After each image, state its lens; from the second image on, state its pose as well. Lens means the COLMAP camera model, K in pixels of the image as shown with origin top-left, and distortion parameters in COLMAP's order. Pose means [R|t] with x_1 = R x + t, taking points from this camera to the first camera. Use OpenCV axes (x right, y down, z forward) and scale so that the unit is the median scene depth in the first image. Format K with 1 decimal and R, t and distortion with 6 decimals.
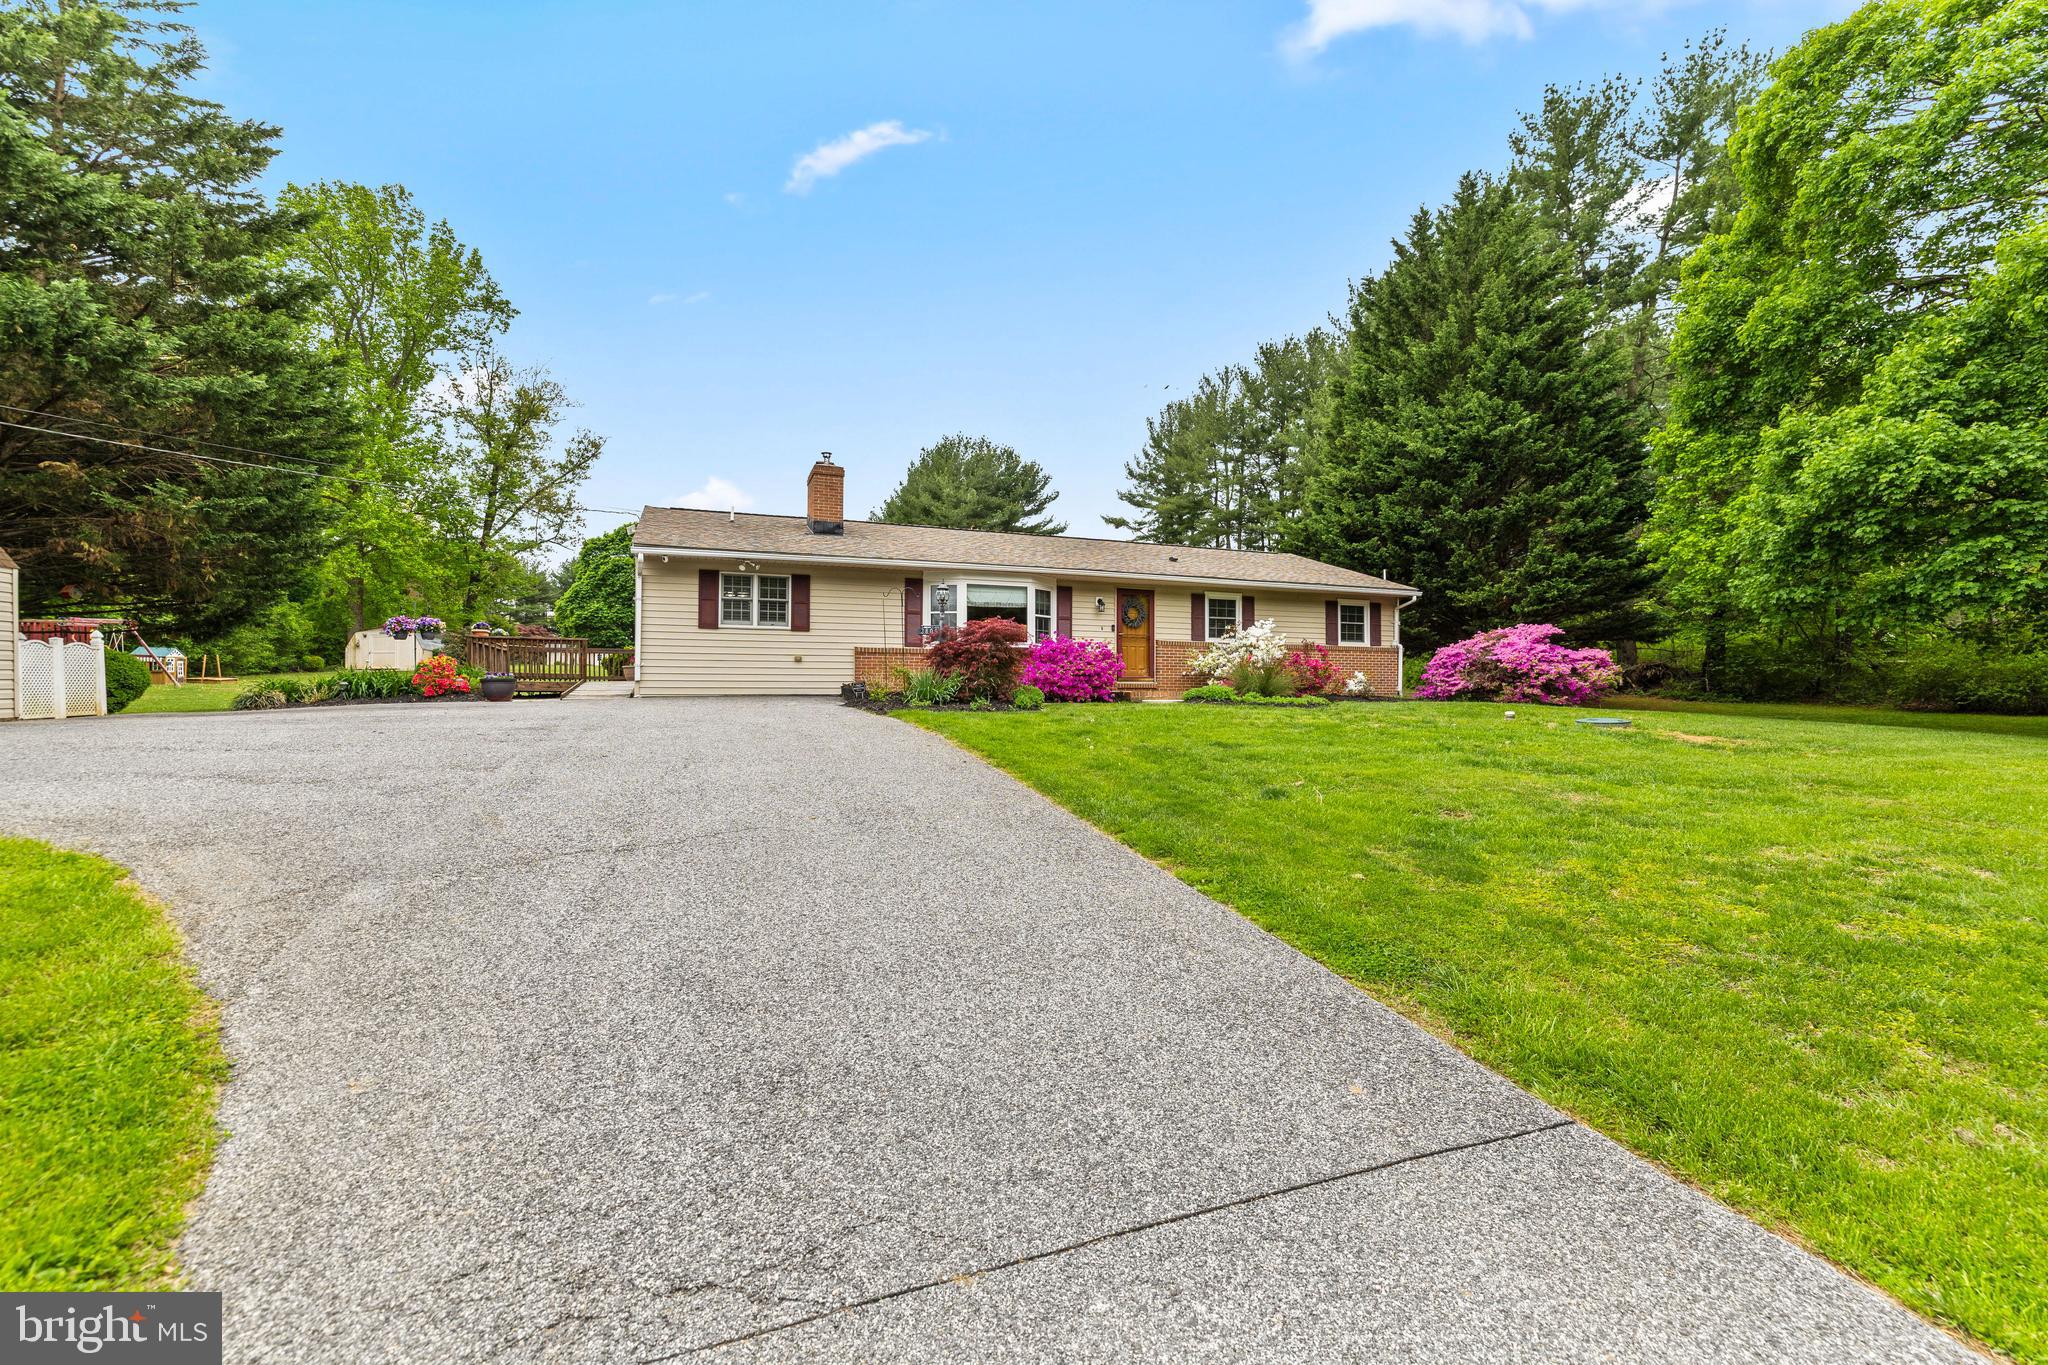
lens RADIAL K [[865.4, 0, 1022.8], [0, 865.4, 683.1], [0, 0, 1]] dist [0.003989, -0.000068]
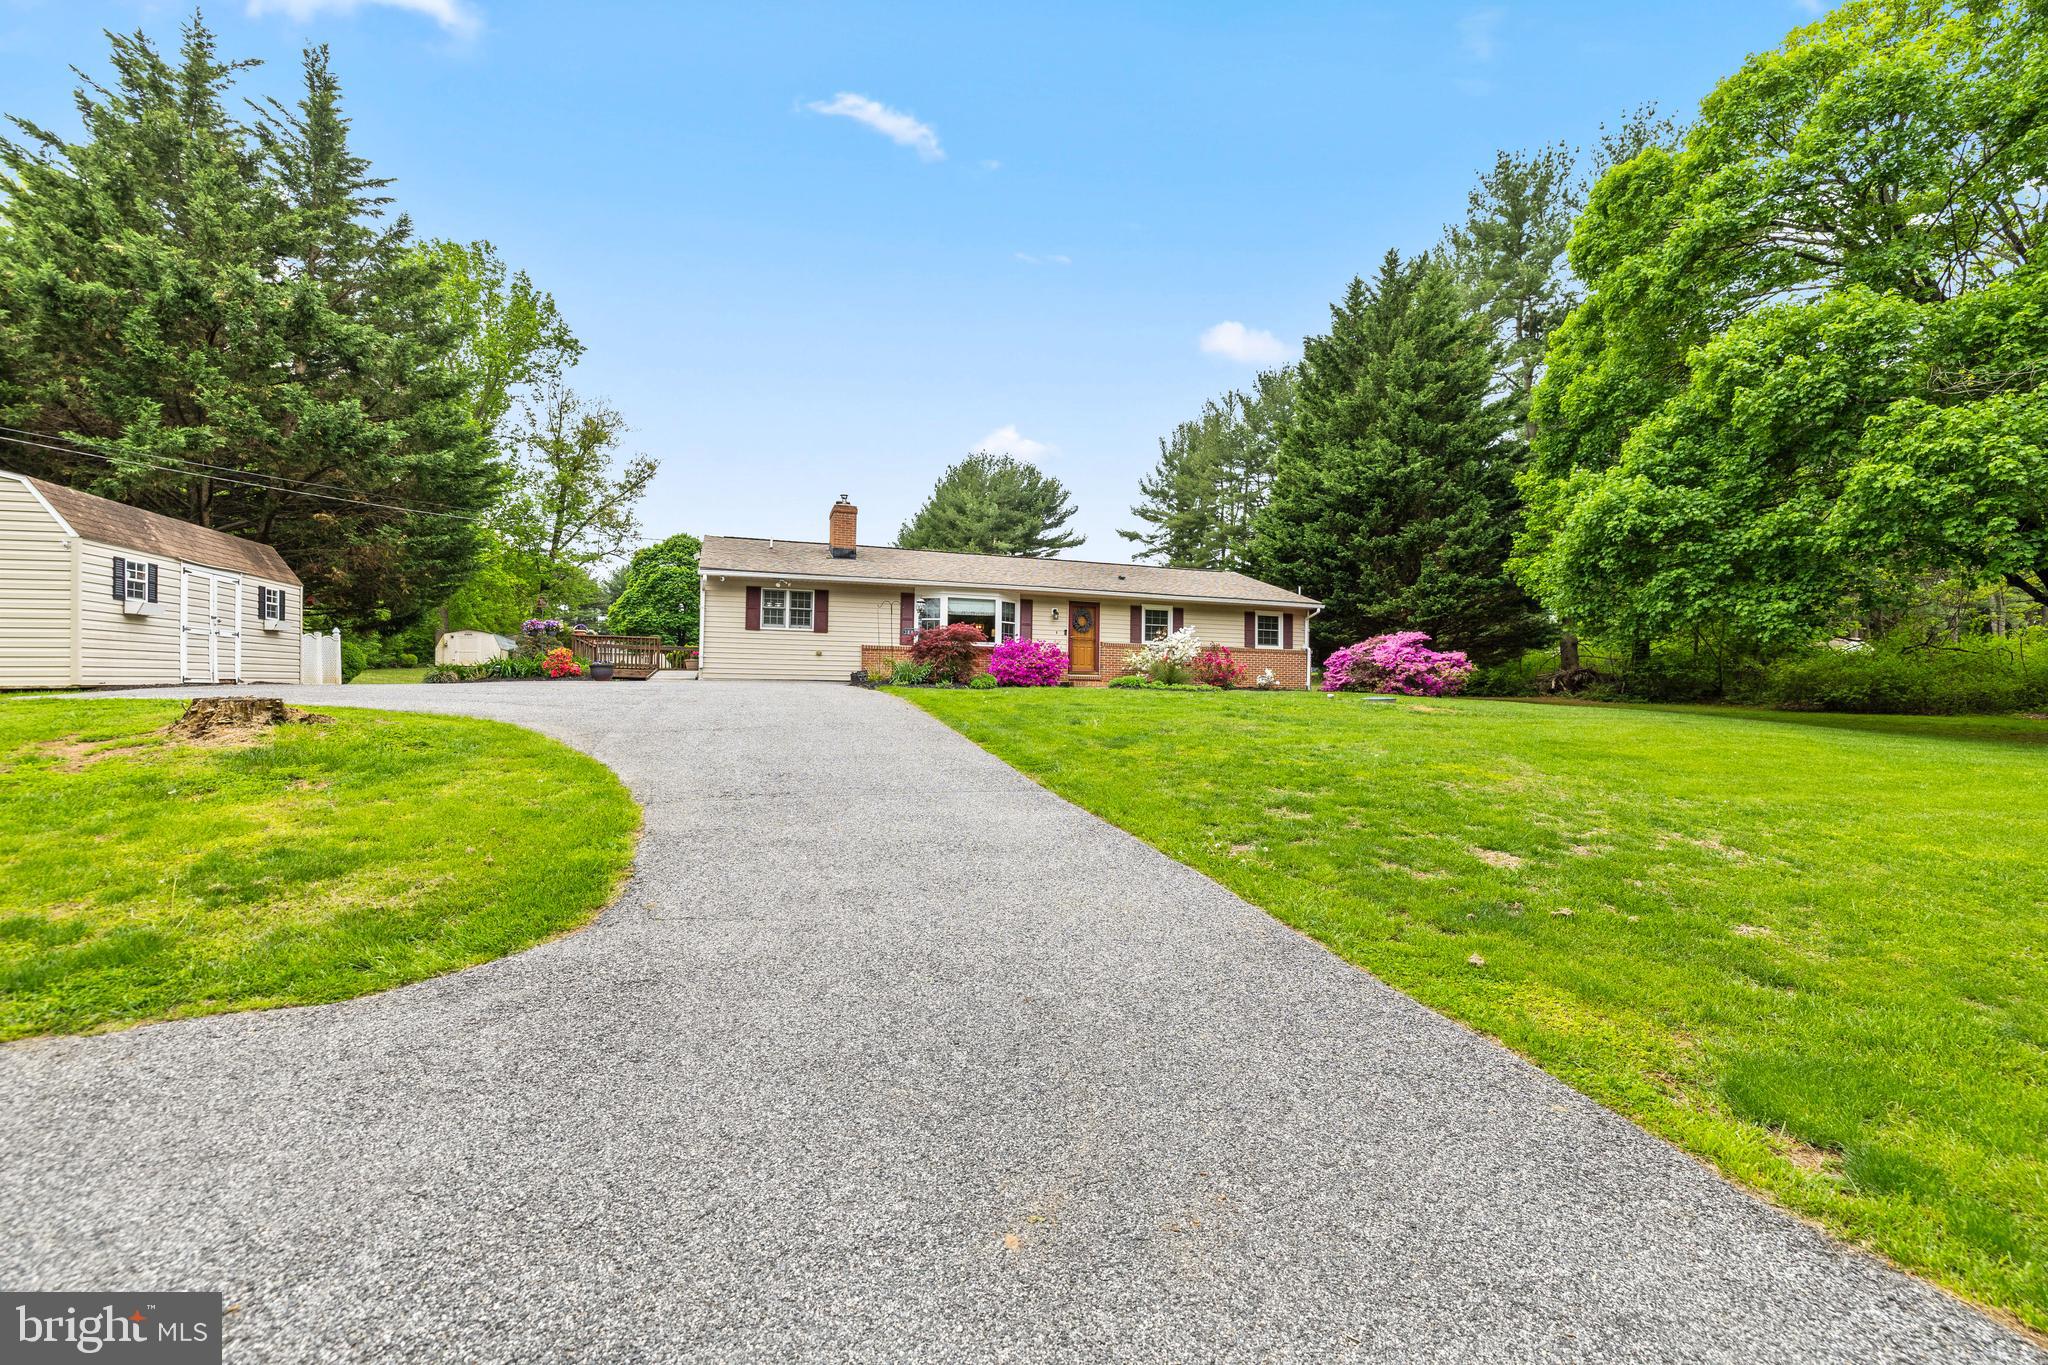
lens RADIAL K [[865.4, 0, 1023.2], [0, 865.4, 683.1], [0, 0, 1]] dist [0.003989, -0.000068]
pose [[0.999174, 0.009384, -0.039529, 0.074032], [-0.009742, 0.999913, -0.008874, 0.018426], [0.039443, 0.009252, 0.999179, -0.218639]]
